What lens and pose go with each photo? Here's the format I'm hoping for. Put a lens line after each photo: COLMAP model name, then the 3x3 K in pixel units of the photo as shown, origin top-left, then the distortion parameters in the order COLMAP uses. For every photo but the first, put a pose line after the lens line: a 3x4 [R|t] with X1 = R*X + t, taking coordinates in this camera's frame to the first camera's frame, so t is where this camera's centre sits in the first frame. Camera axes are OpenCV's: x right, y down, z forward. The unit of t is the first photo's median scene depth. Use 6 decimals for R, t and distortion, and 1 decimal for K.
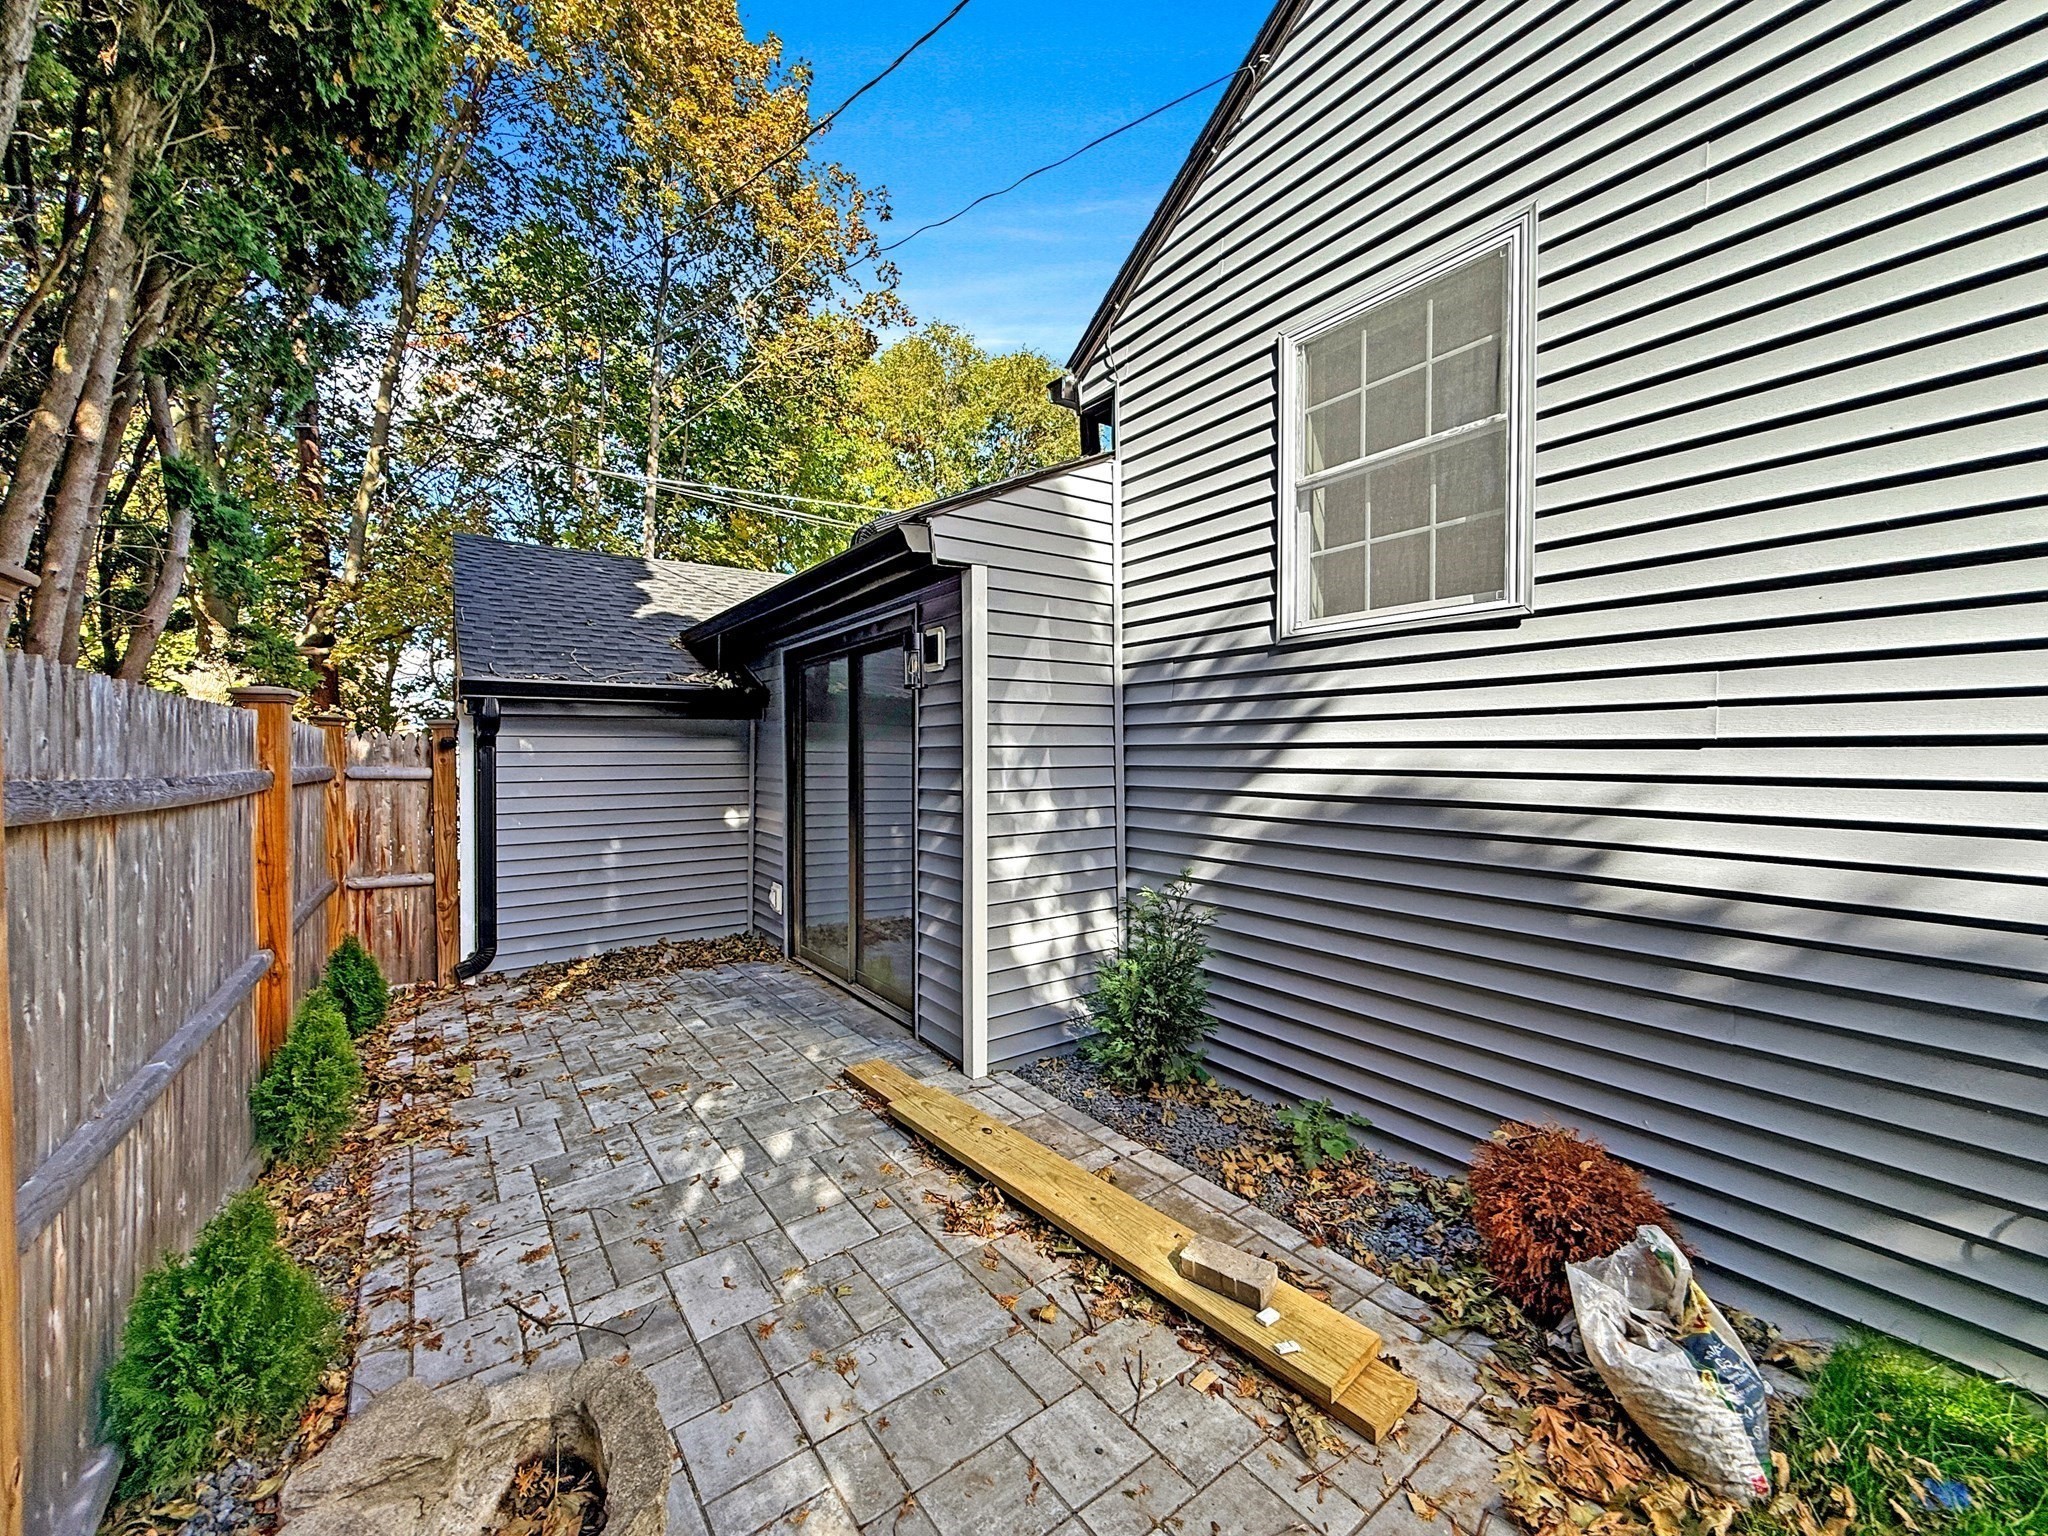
lens RADIAL K [[817.2, 0, 1019.5], [0, 817.2, 764.3], [0, 0, 1]] dist [-0.000781, 0.000769]
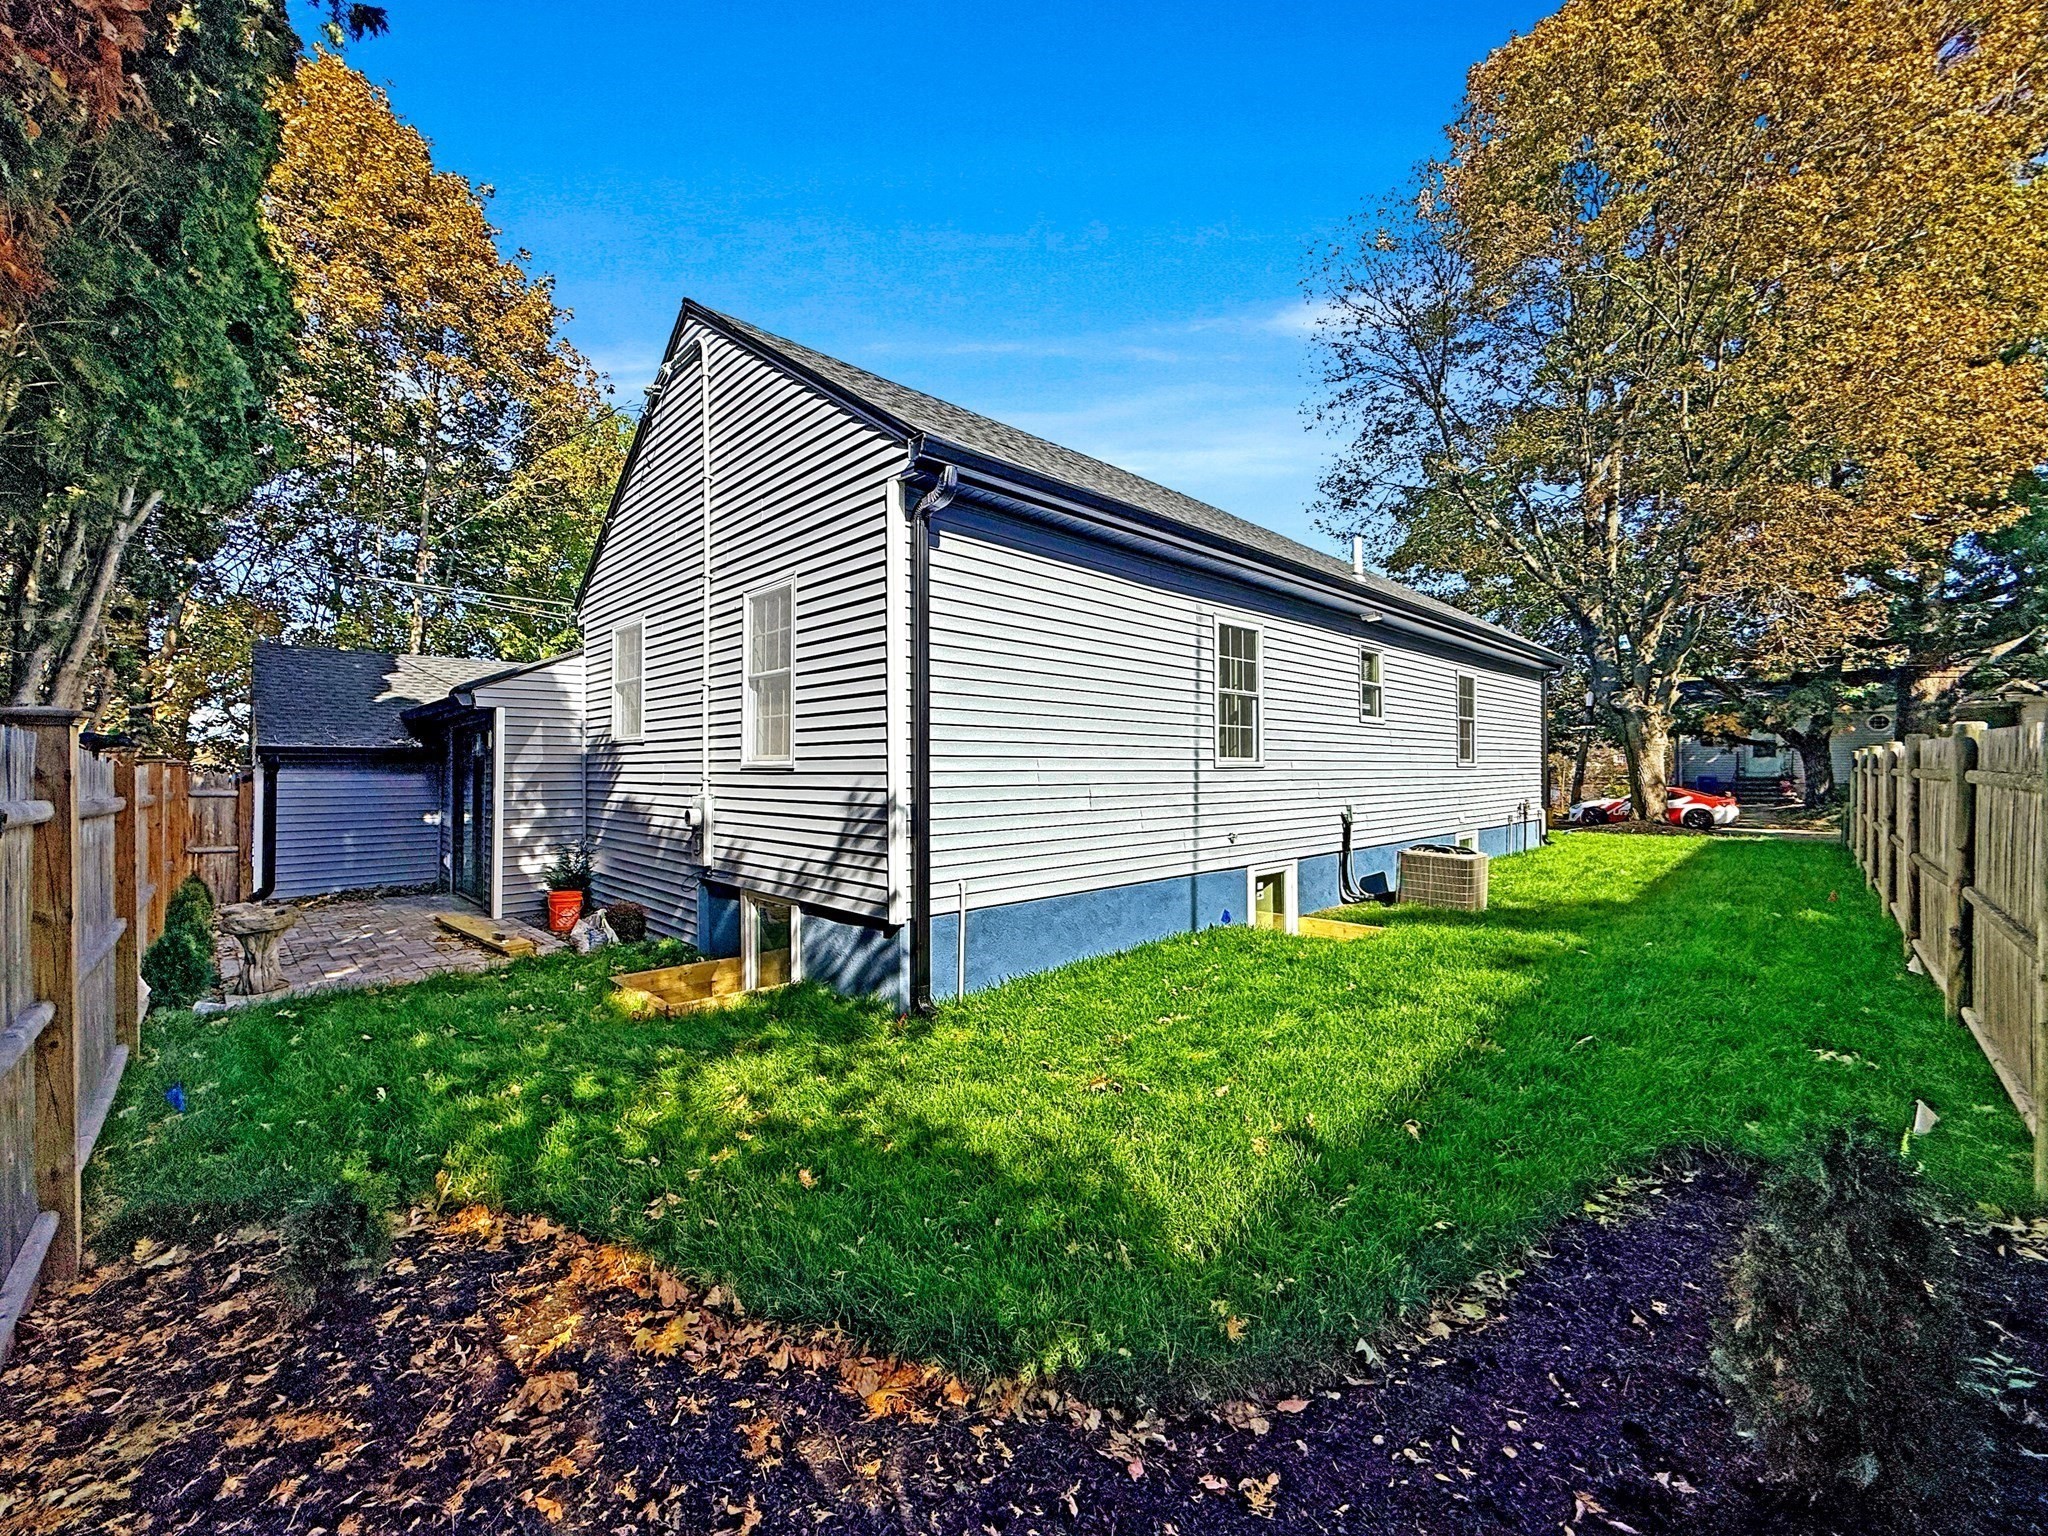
lens RADIAL K [[817.2, 0, 1034.5], [0, 817.2, 767.3], [0, 0, 1]] dist [-0.000781, 0.000769]
pose [[0.986913, 0.004330, 0.161195, 1.000784], [-0.000485, 0.999715, -0.023887, -0.007140], [-0.161253, 0.023496, 0.986633, -1.467186]]
